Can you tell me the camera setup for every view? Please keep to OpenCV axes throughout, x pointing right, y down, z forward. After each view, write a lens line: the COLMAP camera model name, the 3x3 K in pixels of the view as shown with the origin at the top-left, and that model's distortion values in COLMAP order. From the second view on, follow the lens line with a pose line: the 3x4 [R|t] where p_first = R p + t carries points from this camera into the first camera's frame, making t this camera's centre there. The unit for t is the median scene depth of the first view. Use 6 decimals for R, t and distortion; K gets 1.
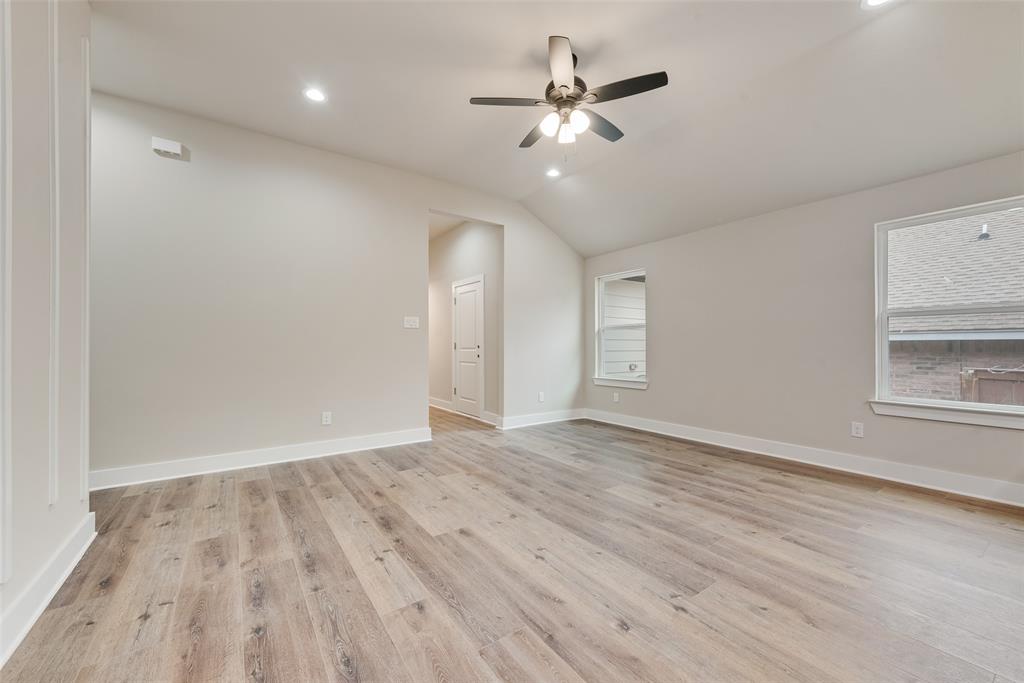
lens RADIAL K [[404.1, 0, 512.9], [0, 404.1, 343.7], [0, 0, 1]] dist [0.008505, -0.000622]
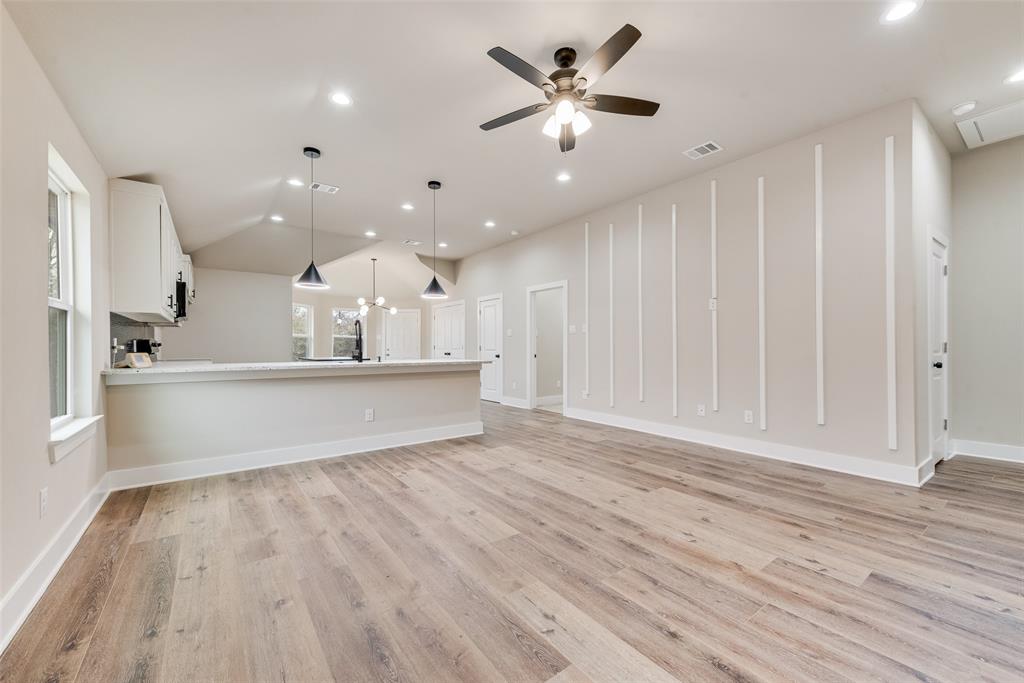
lens RADIAL K [[404.1, 0, 505.6], [0, 404.1, 350.3], [0, 0, 1]] dist [0.008505, -0.000622]
pose [[-0.999929, 0.004478, -0.011044, 0.296309], [0.004436, 0.999983, 0.003809, 0.009327], [0.011061, 0.003760, -0.999932, 2.026054]]
